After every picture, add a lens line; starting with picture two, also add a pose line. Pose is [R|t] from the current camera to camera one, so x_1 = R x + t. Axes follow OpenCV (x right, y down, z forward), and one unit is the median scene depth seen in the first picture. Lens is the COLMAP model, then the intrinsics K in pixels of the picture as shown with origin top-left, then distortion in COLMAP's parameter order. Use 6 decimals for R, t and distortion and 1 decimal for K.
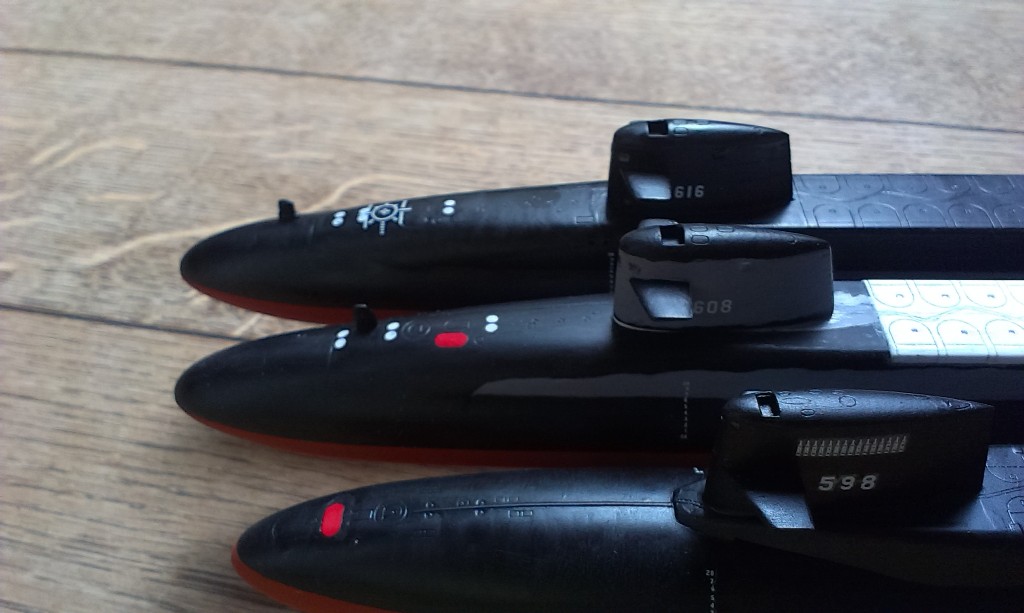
lens RADIAL K [[817.5, 0, 484.7], [0, 817.5, 305.3], [0, 0, 1]] dist [0.049107, -0.115877]
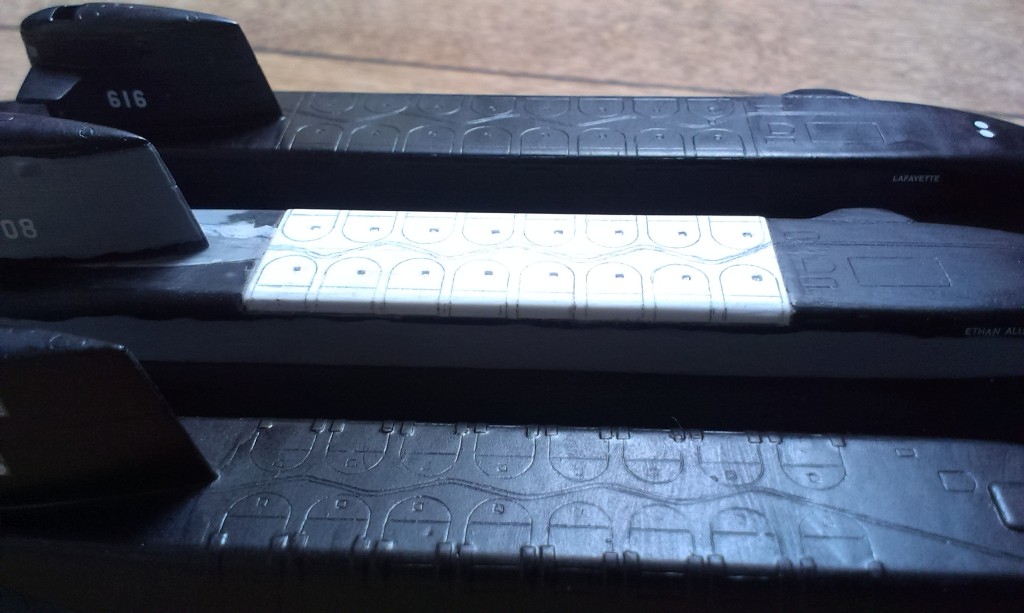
lens RADIAL K [[817.5, 0, 506.6], [0, 817.5, 309.3], [0, 0, 1]] dist [0.049107, -0.115877]
pose [[0.999722, 0.020293, 0.012046, 0.327500], [-0.019997, 0.999506, -0.024247, 0.037492], [-0.012532, 0.024000, 0.999633, 0.128823]]
